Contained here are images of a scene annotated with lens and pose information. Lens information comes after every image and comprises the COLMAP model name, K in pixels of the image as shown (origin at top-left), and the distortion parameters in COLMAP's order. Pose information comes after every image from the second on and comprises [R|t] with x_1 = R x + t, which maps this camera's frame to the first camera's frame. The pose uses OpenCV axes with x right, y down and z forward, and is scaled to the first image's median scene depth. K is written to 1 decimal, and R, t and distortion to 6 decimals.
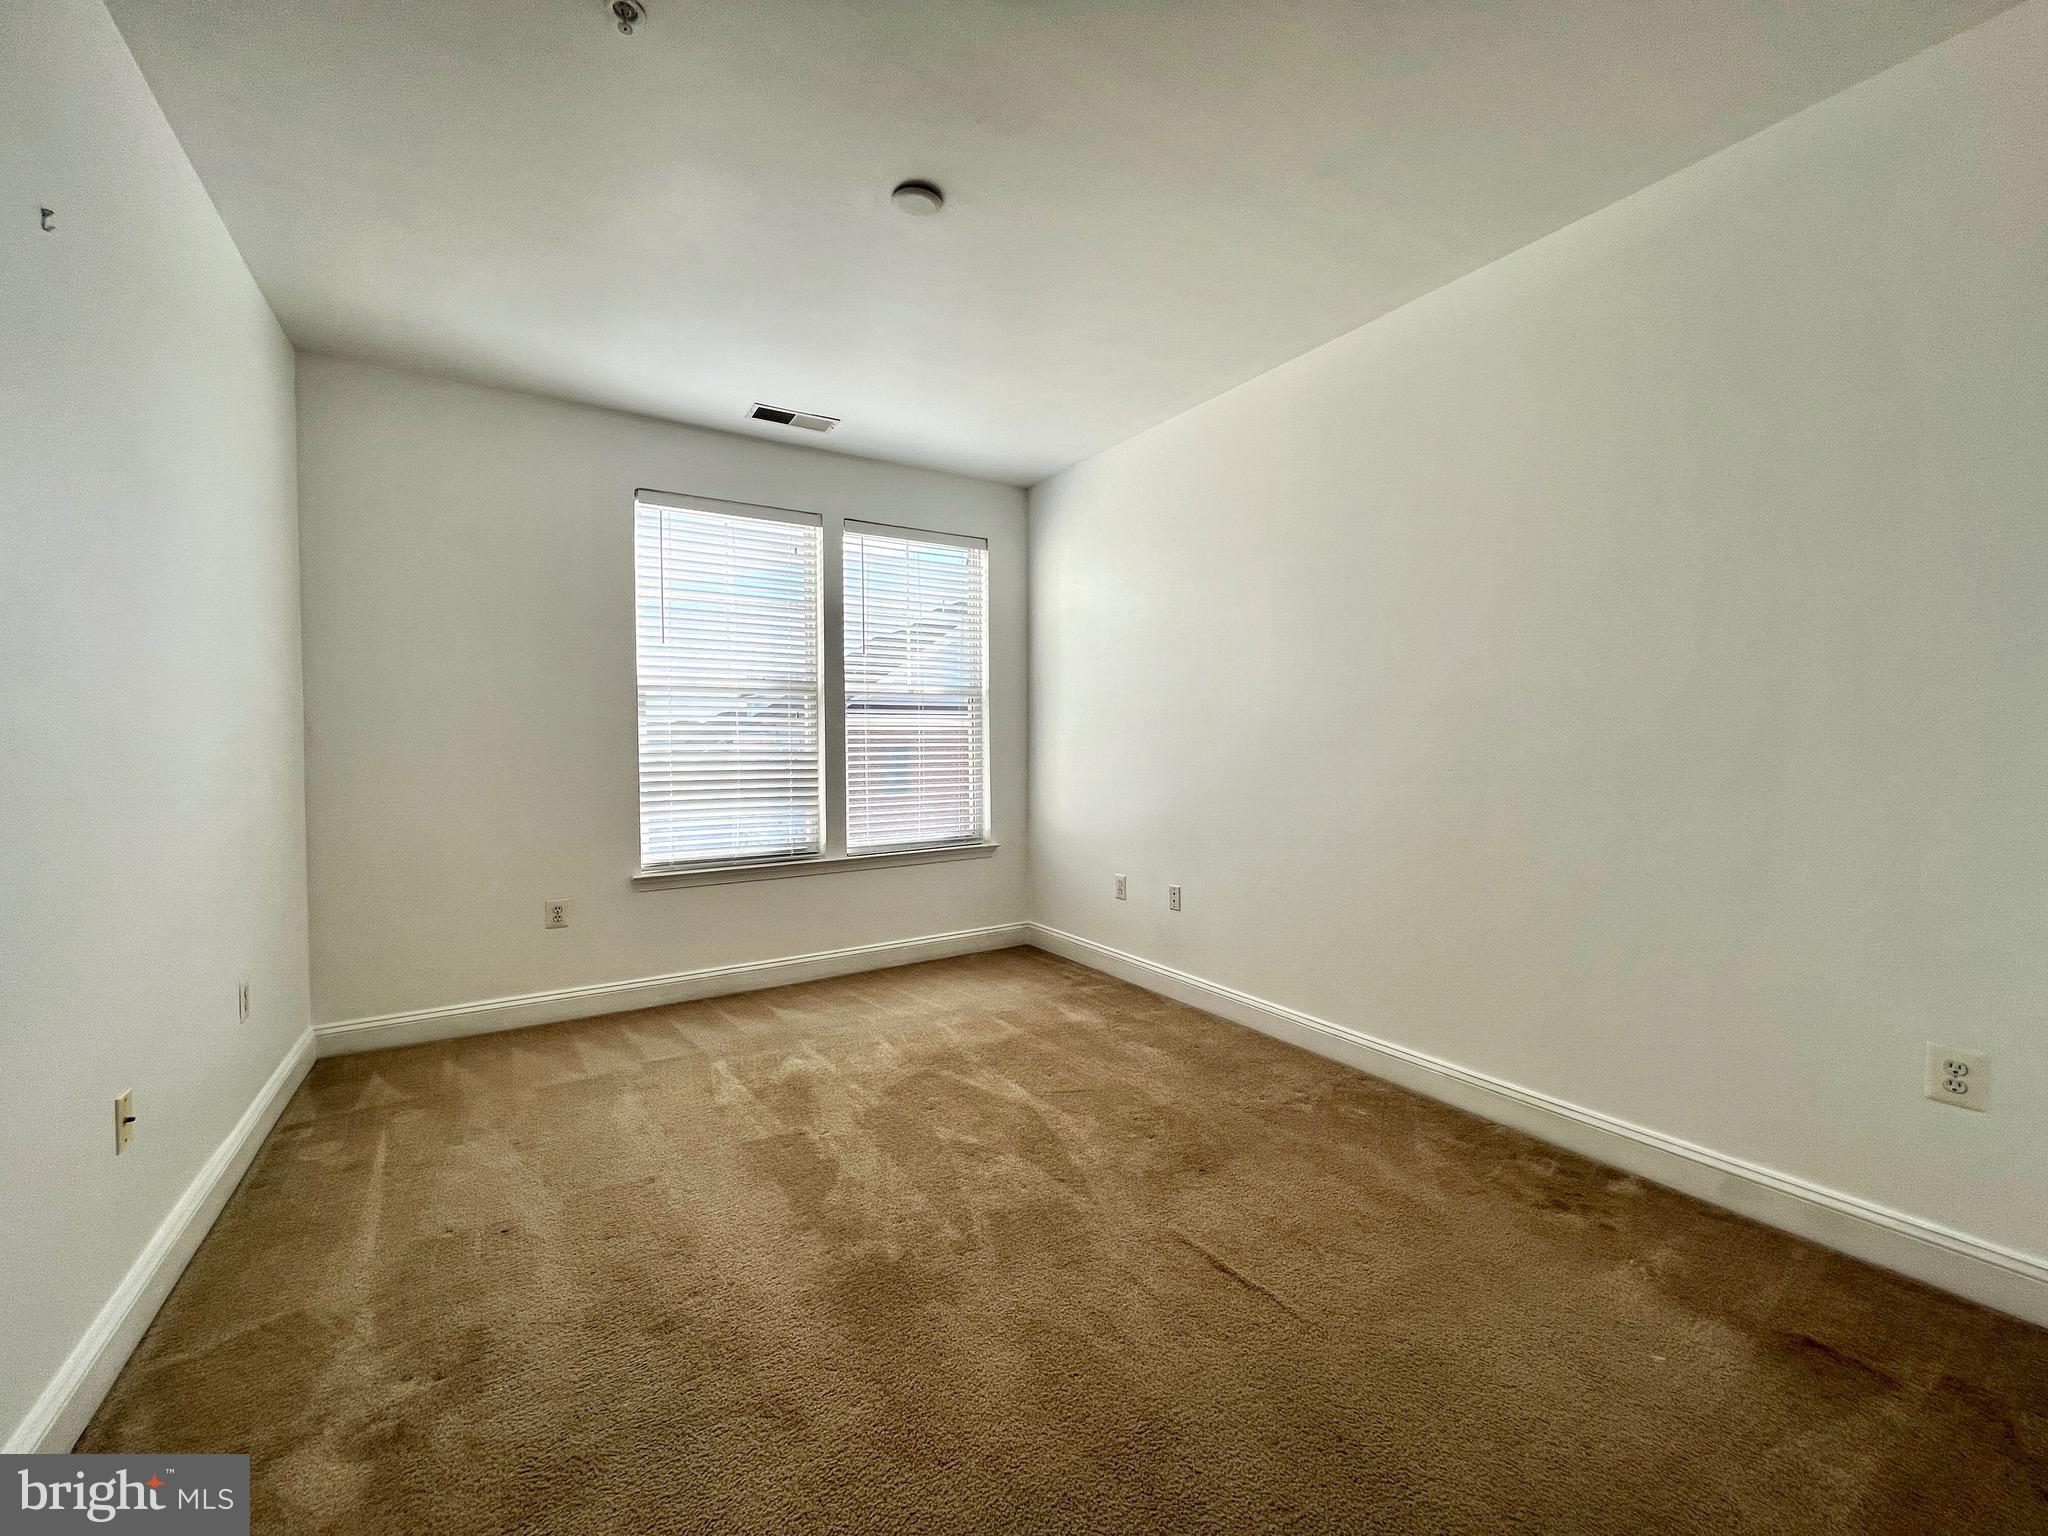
lens RADIAL K [[817.1, 0, 1019.0], [0, 817.1, 770.0], [0, 0, 1]] dist [-0.000495, 0.000497]
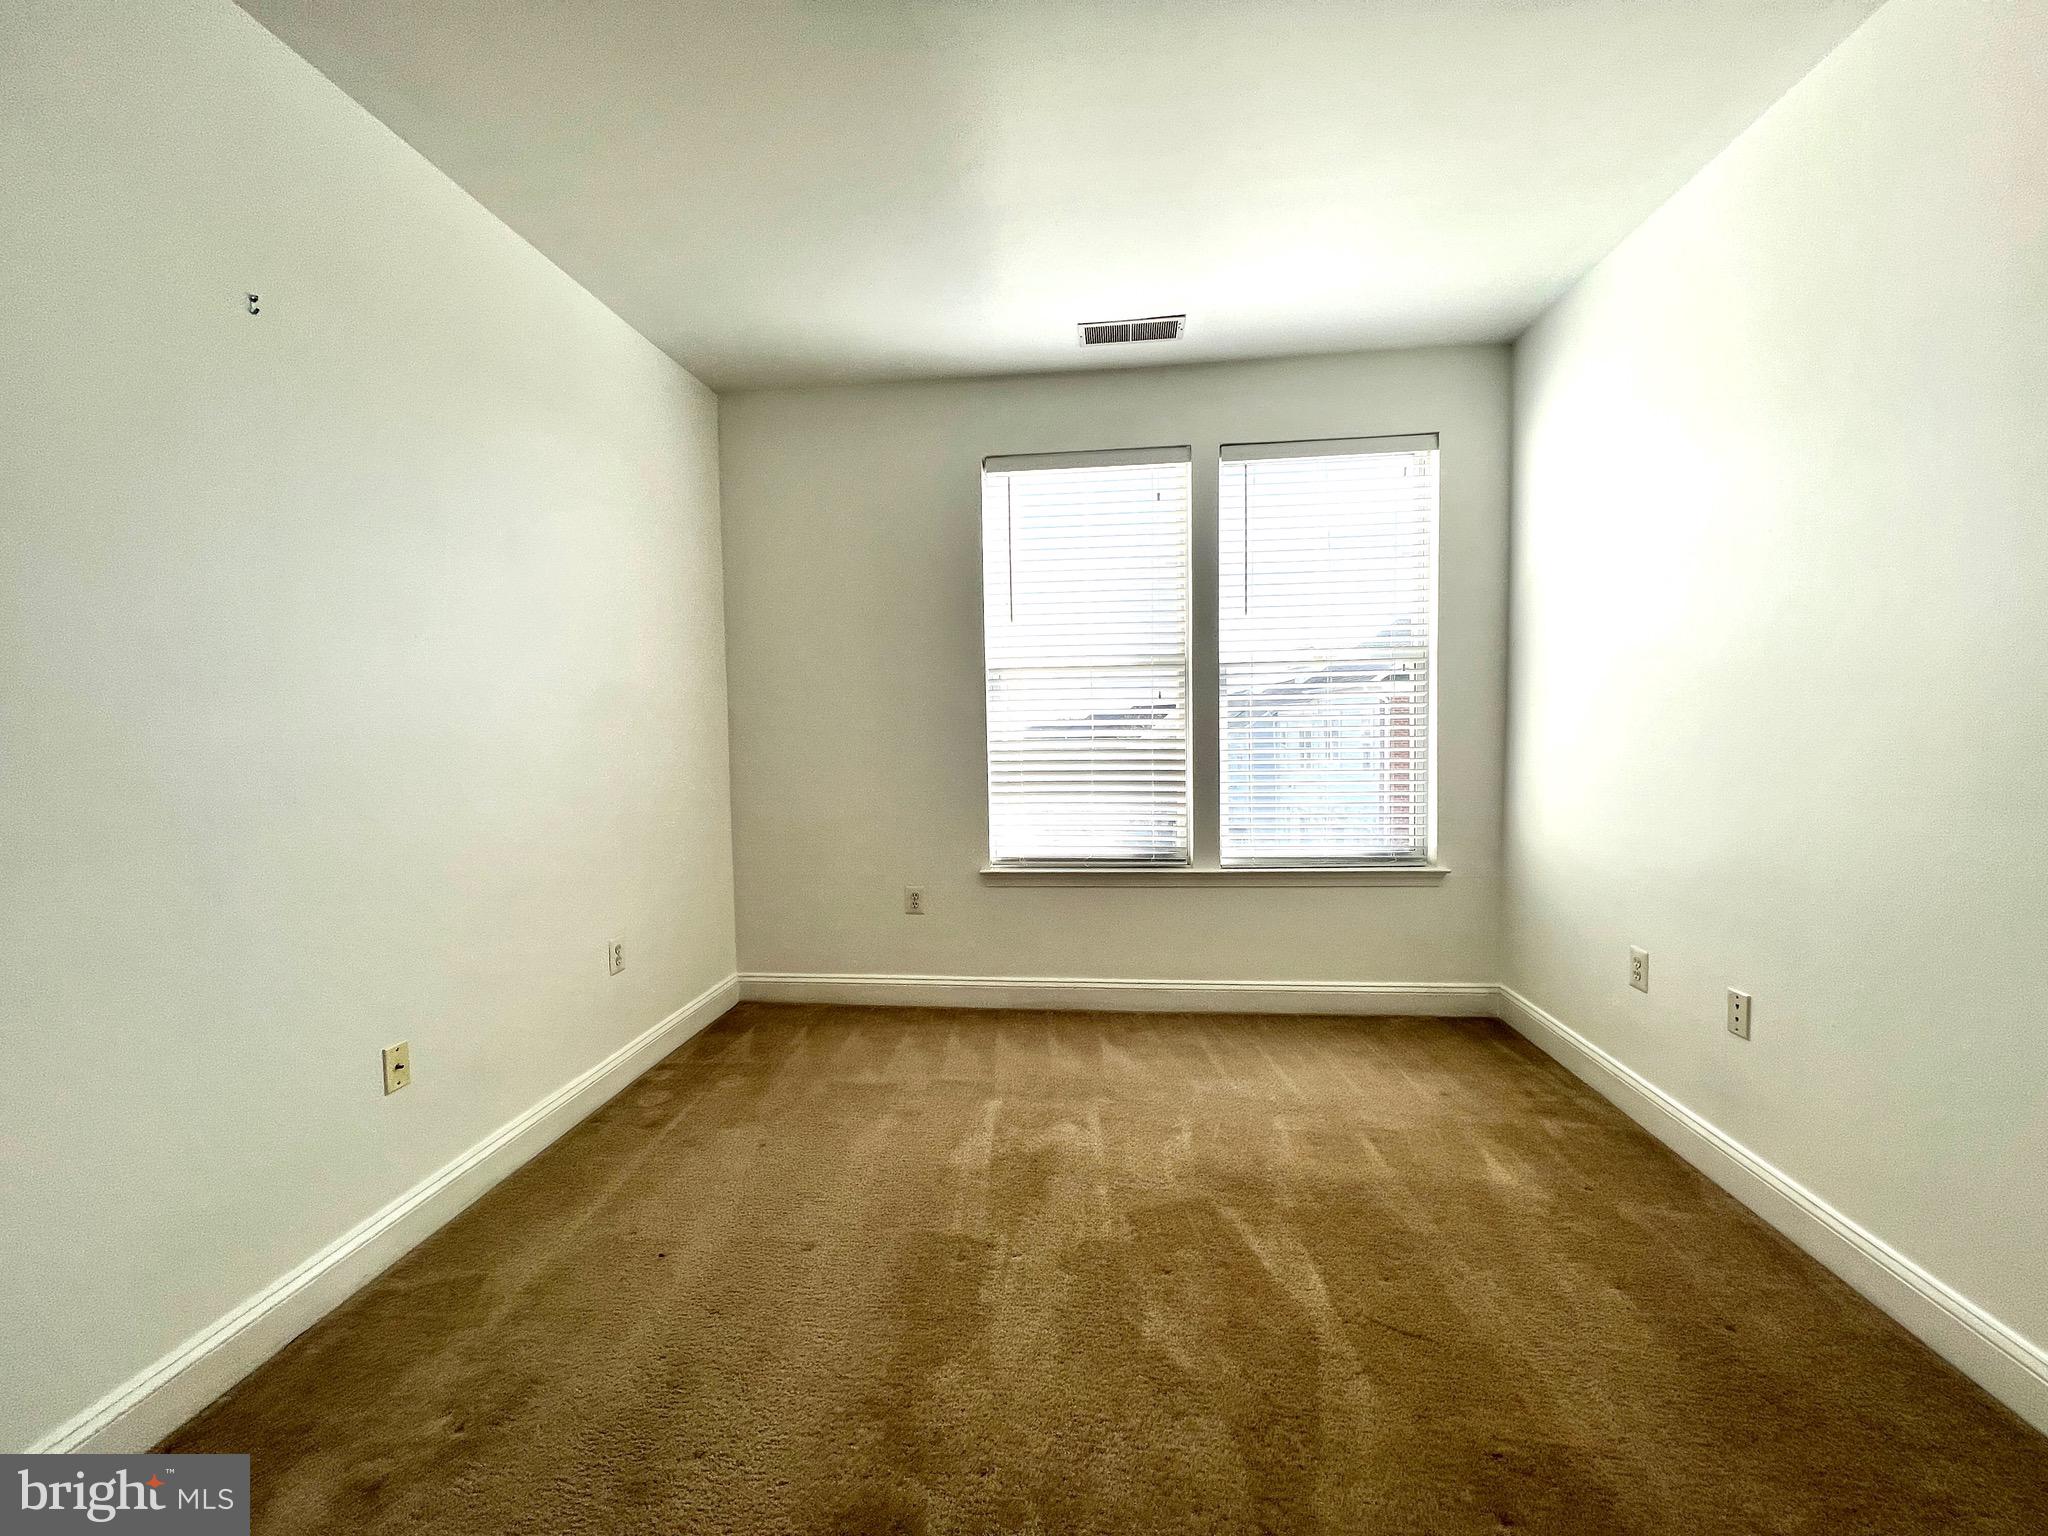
lens RADIAL K [[817.1, 0, 1025.3], [0, 817.1, 765.2], [0, 0, 1]] dist [-0.000495, 0.000497]
pose [[0.784936, 0.028689, -0.618912, 0.154748], [-0.007922, 0.999310, 0.036276, -0.027385], [0.619526, -0.023571, 0.784622, 0.284830]]
